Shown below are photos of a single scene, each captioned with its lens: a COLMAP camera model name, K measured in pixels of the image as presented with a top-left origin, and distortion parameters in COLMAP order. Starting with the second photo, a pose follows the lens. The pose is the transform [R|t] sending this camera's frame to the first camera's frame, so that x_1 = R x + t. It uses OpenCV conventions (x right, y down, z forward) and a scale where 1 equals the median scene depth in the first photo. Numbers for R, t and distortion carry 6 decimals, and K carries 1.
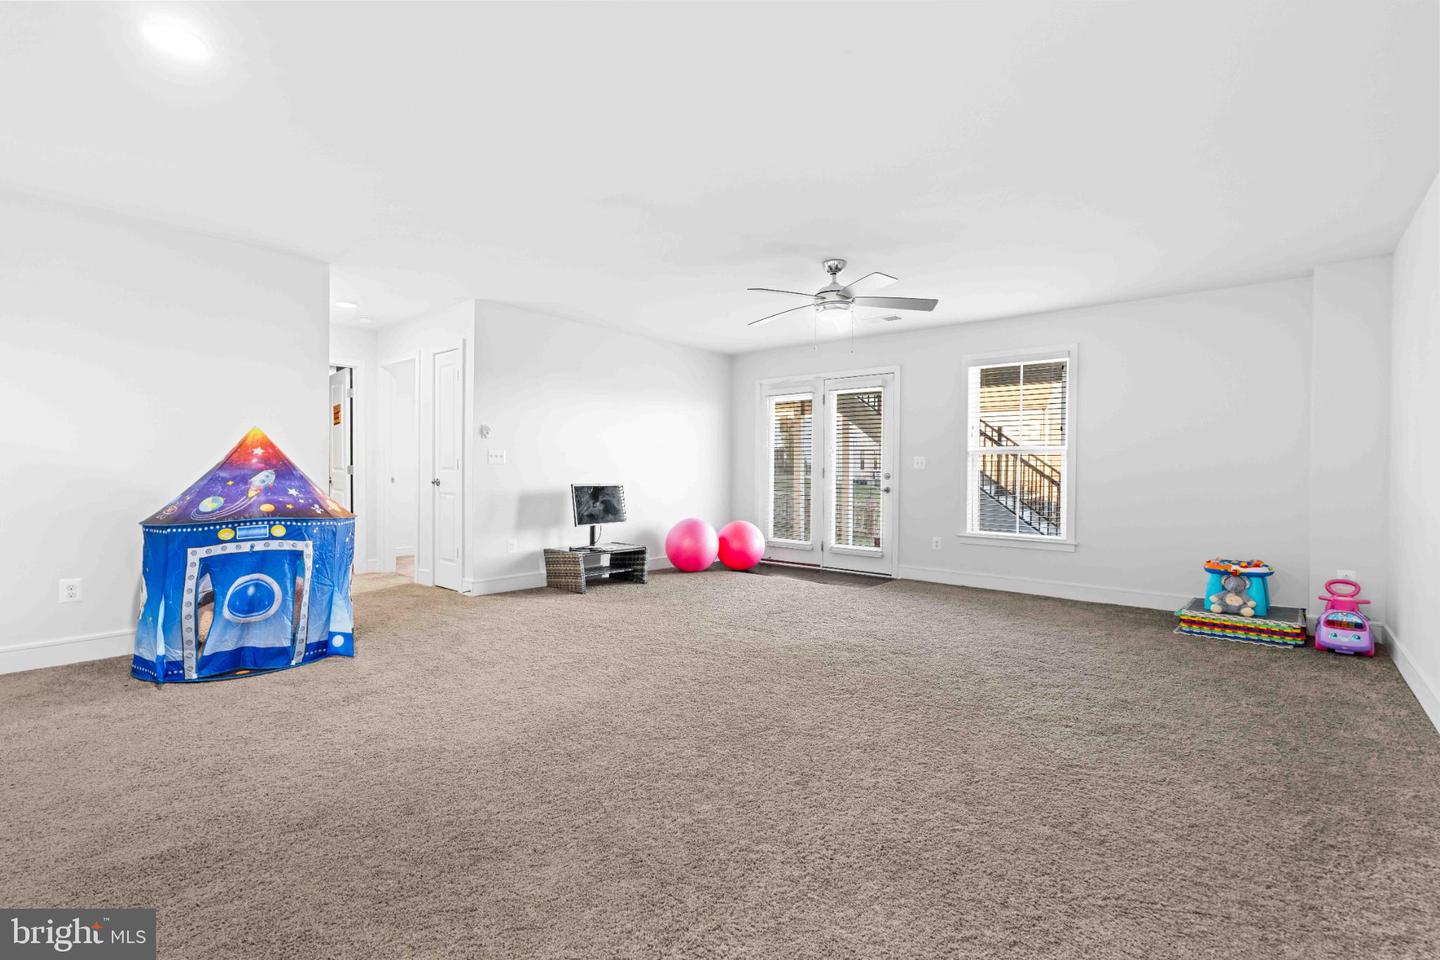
lens RADIAL K [[646.6, 0, 719.0], [0, 646.6, 481.4], [0, 0, 1]] dist [-0.011074, 0.000037]
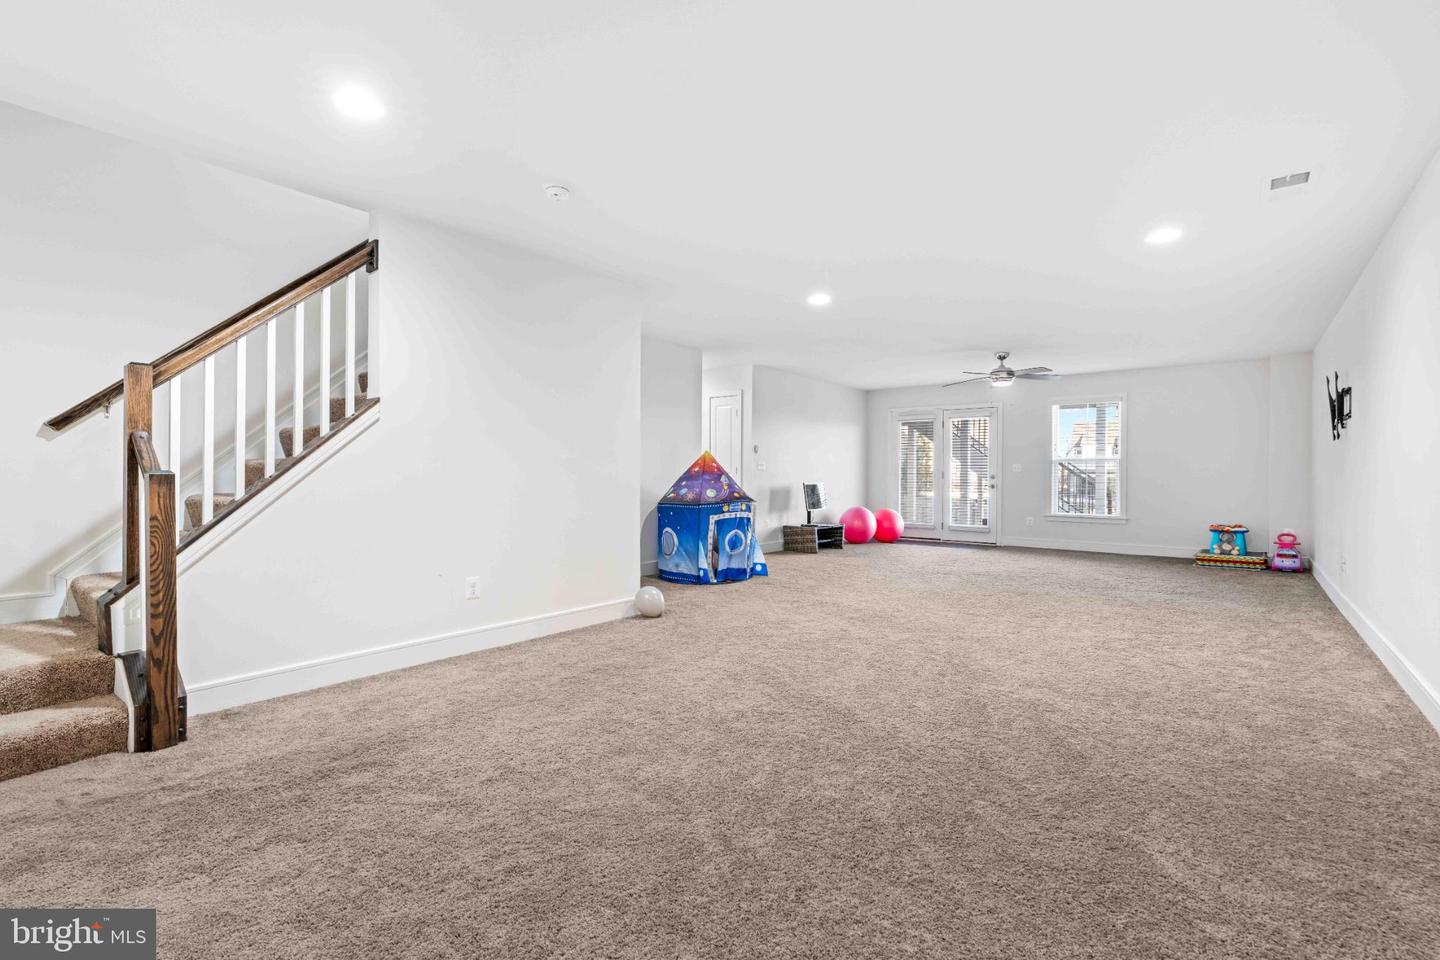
lens RADIAL K [[646.6, 0, 719.2], [0, 646.6, 482.4], [0, 0, 1]] dist [-0.011074, 0.000037]
pose [[0.999441, -0.004454, 0.033129, -0.649707], [0.004493, 0.999989, -0.001121, 0.005217], [-0.033124, 0.001269, 0.999450, -0.716274]]
